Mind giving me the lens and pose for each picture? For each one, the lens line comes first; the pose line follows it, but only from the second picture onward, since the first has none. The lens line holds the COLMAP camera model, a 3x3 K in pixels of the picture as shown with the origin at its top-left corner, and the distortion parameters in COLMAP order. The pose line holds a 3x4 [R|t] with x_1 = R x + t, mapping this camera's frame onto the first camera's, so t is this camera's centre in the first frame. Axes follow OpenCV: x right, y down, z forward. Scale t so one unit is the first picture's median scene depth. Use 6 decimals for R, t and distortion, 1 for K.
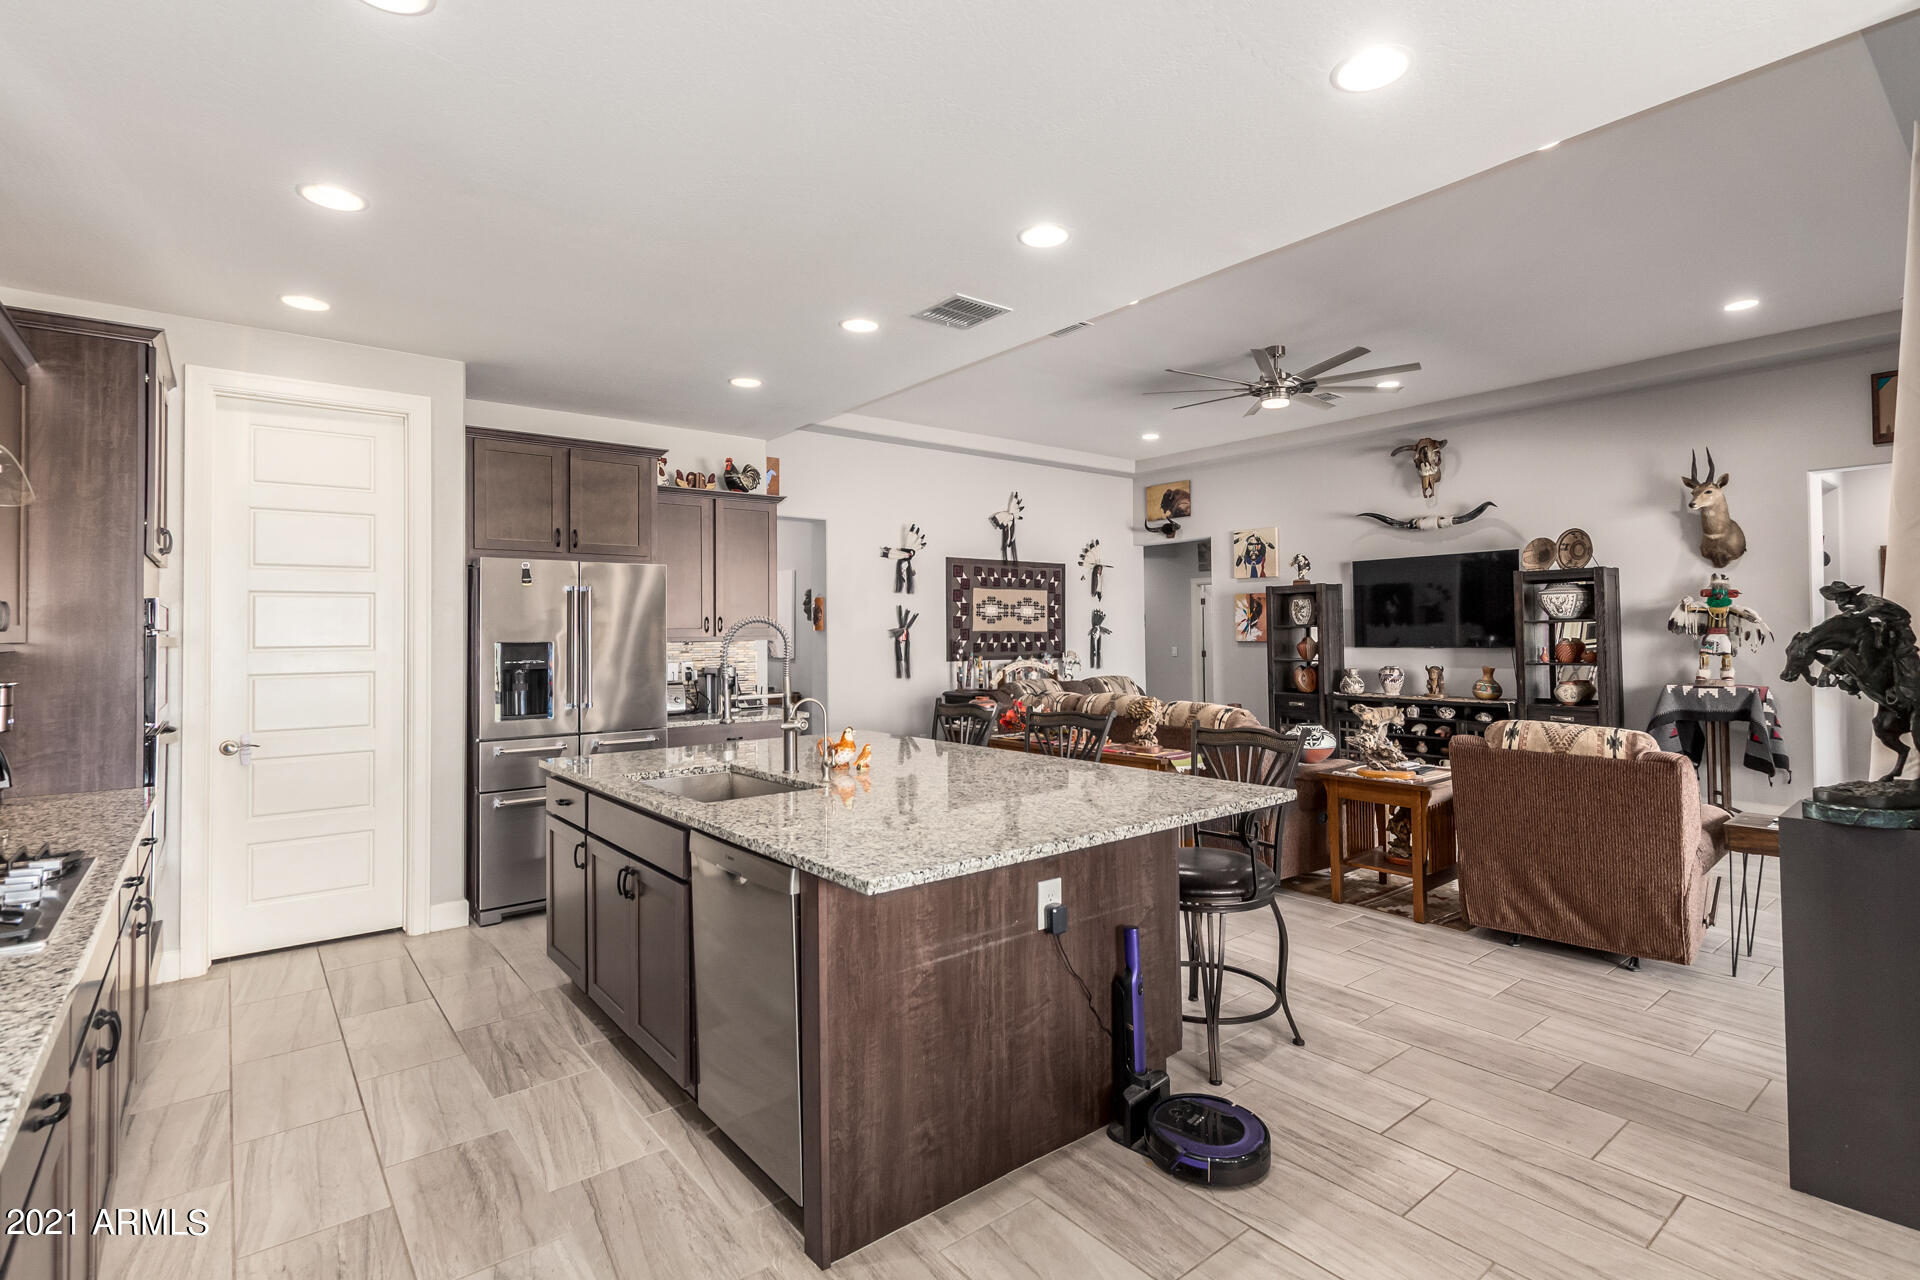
lens RADIAL K [[915.8, 0, 966.2], [0, 915.8, 614.7], [0, 0, 1]] dist [0.004596, 0.000427]
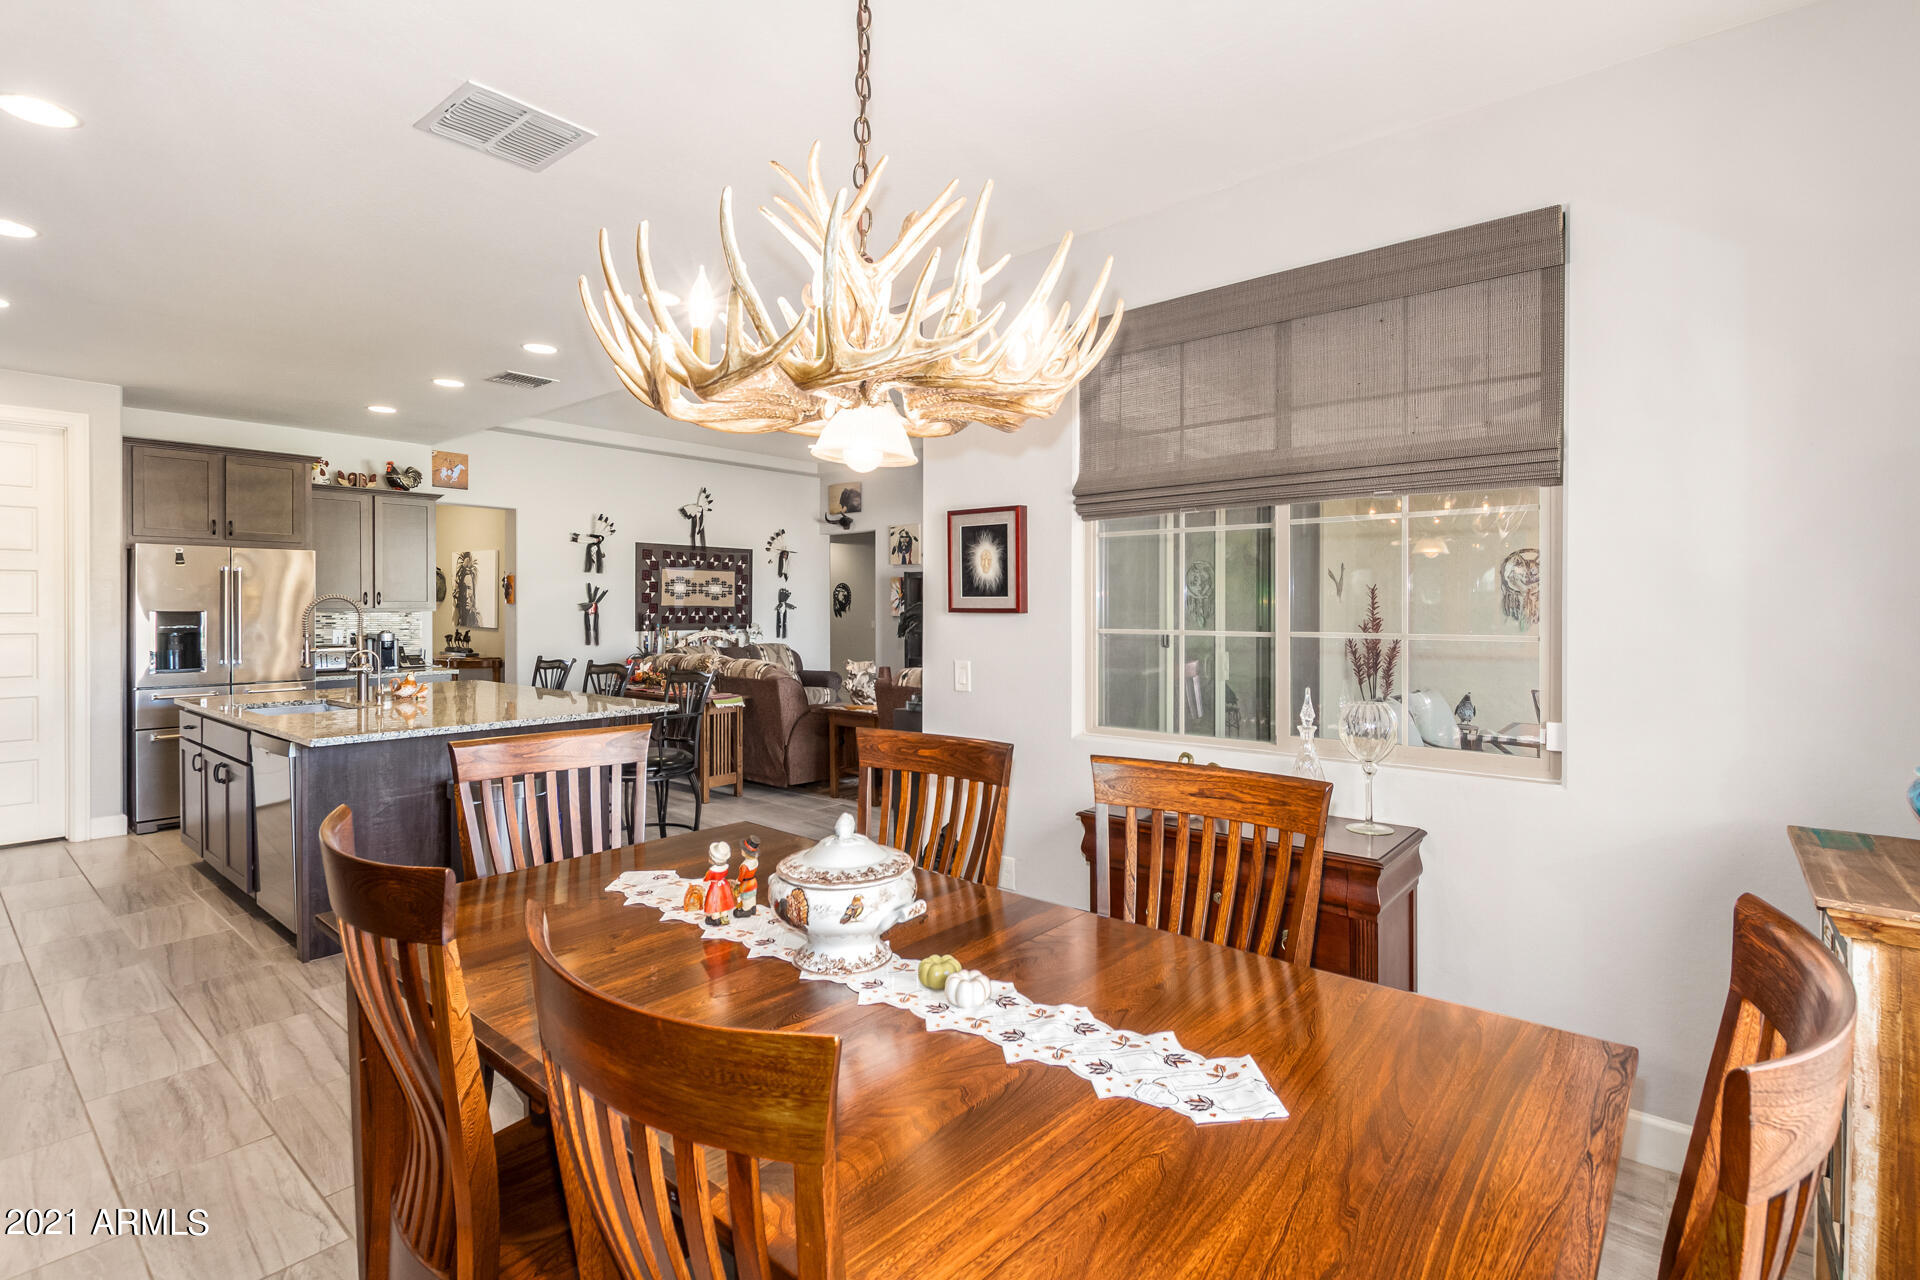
lens RADIAL K [[895.2, 0, 958.3], [0, 895.2, 615.5], [0, 0, 1]] dist [-0.001321, 0.000044]
pose [[0.981767, 0.007719, 0.189930, 0.181384], [-0.013105, 0.999546, 0.027119, -0.006152], [-0.189635, -0.029113, 0.981423, -0.221142]]
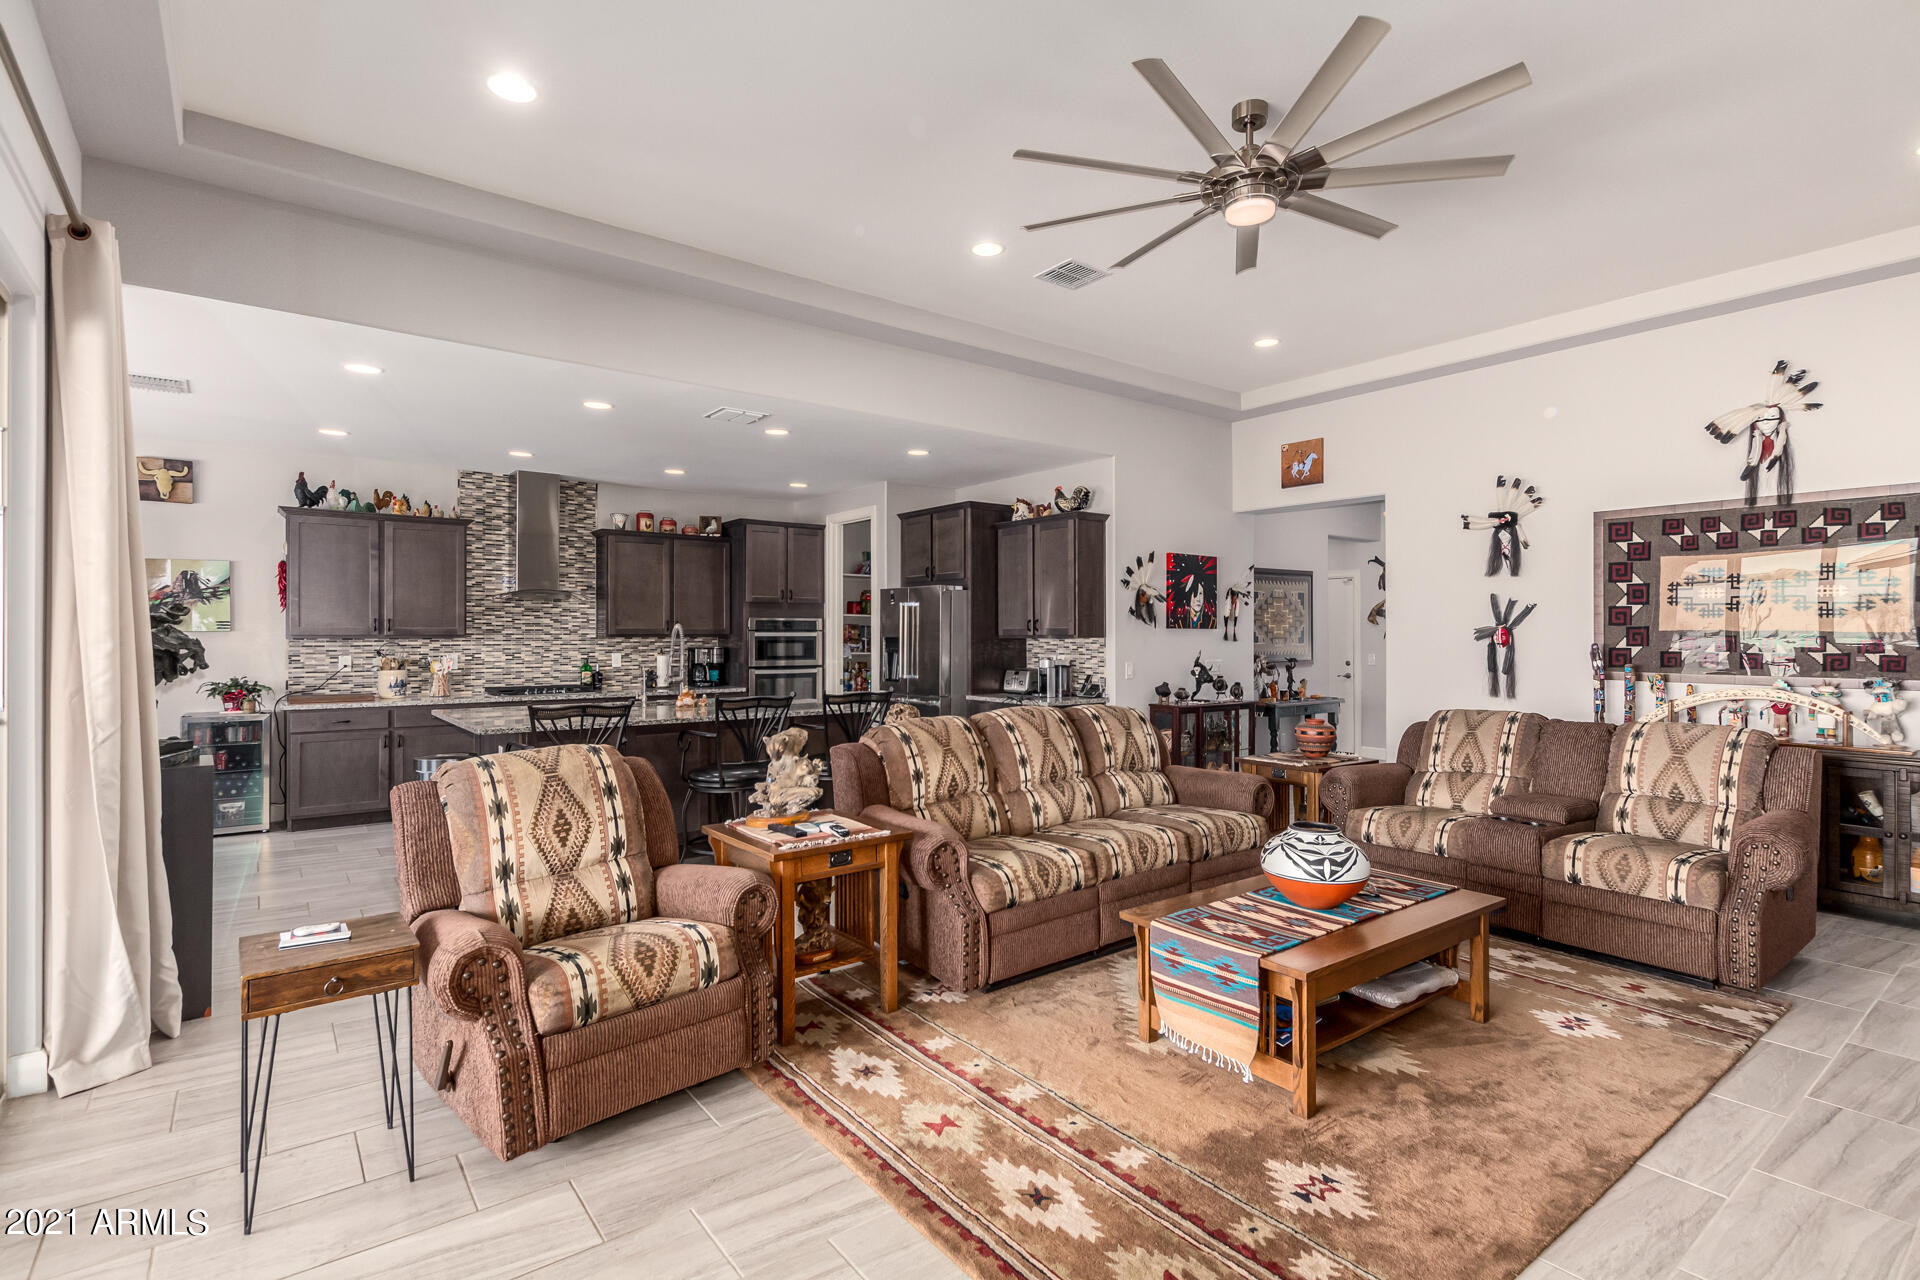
lens RADIAL K [[901.5, 0, 964.8], [0, 901.5, 627.7], [0, 0, 1]] dist [0.006182, 0.000193]
pose [[-0.020339, 0.002962, -0.999789, 0.658175], [0.019339, 0.999810, 0.002569, 0.006515], [0.999606, -0.019282, -0.020392, 0.633893]]
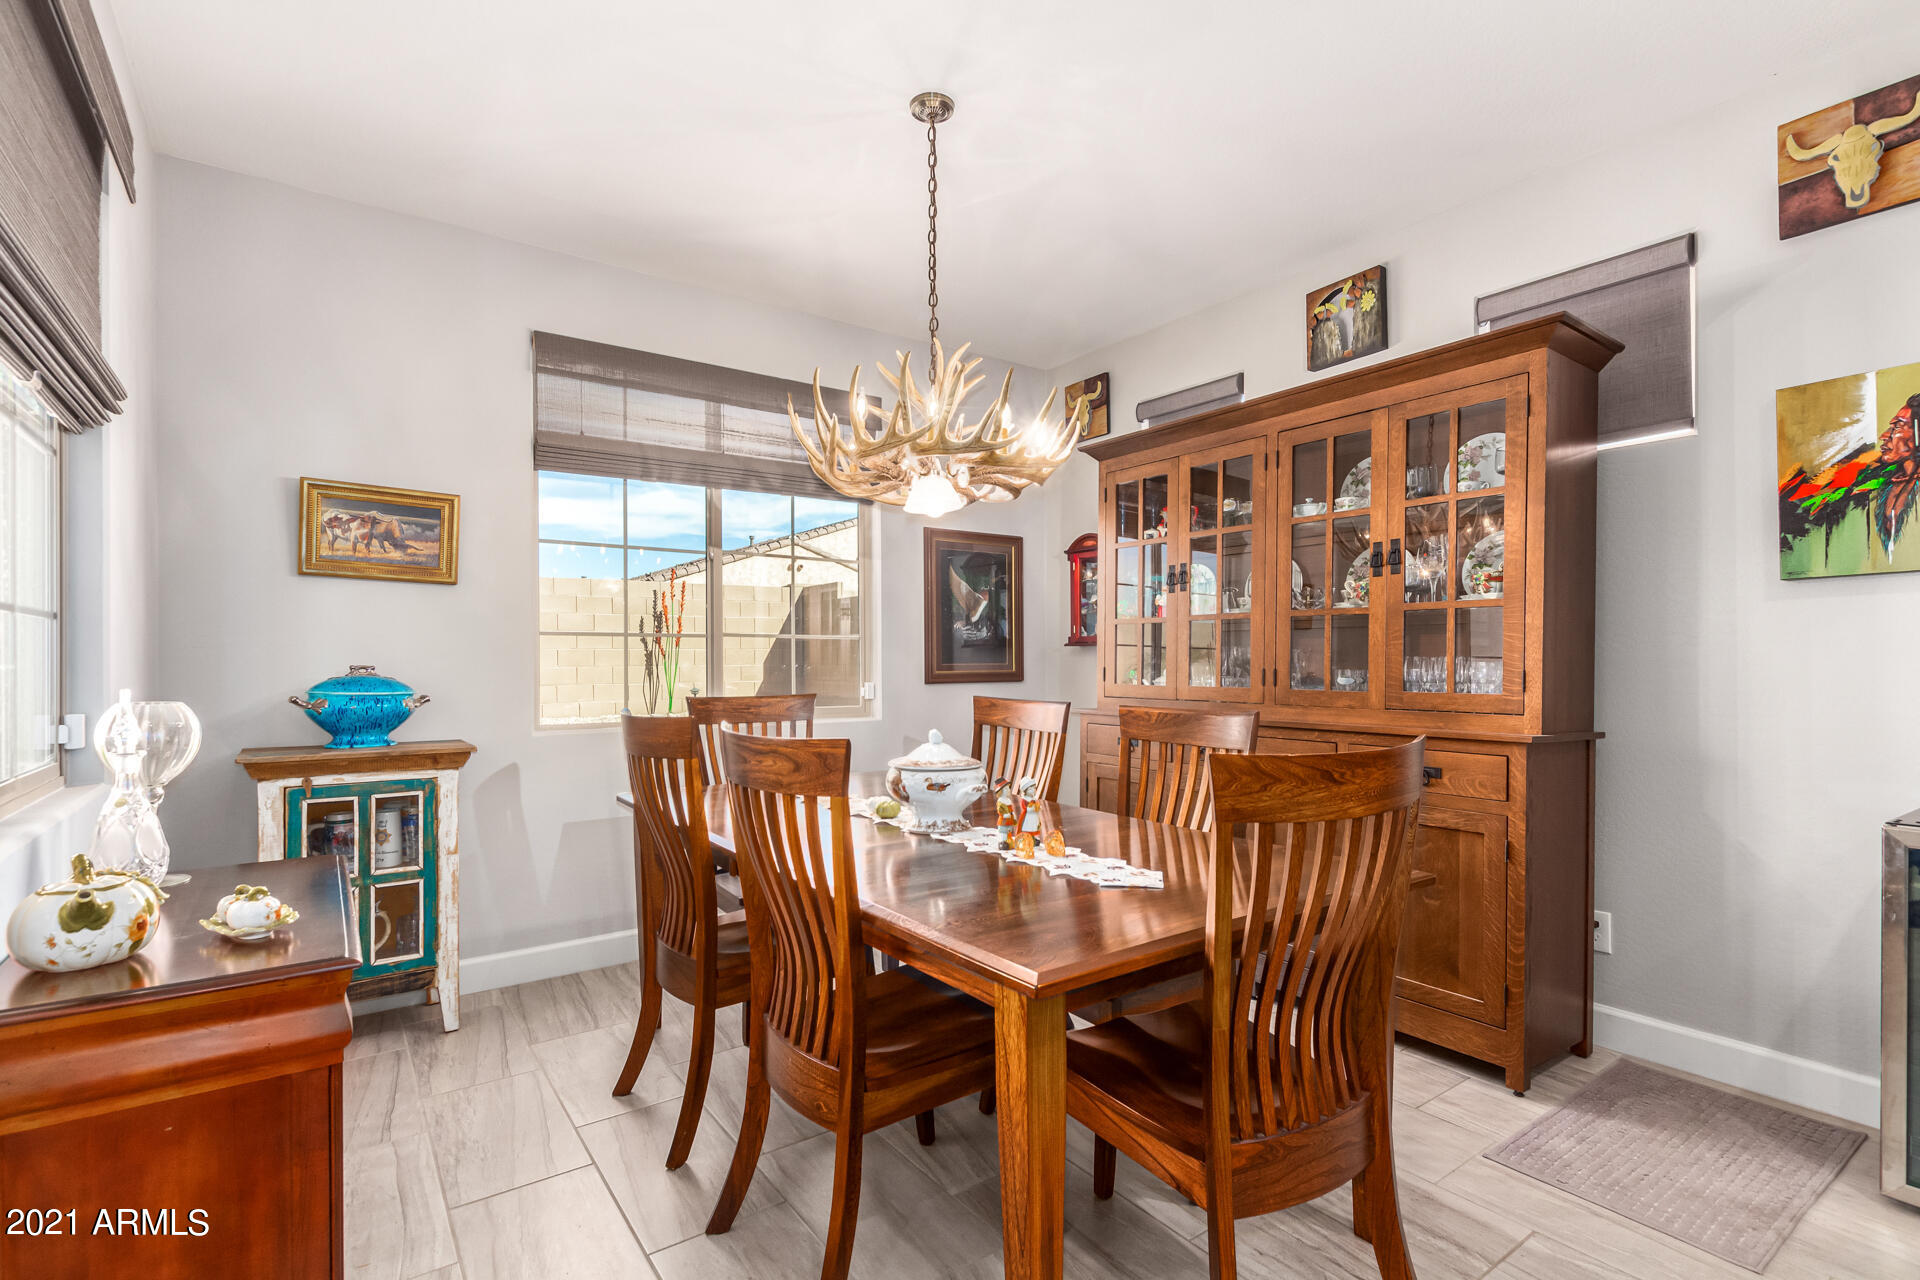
lens RADIAL K [[908.3, 0, 956.1], [0, 908.3, 660.8], [0, 0, 1]] dist [0.015045, 0.000408]
pose [[-0.998281, 0.015211, 0.056610, 0.174339], [0.014357, 0.999777, -0.015468, 0.025044], [-0.056832, -0.014629, -0.998277, 0.246578]]
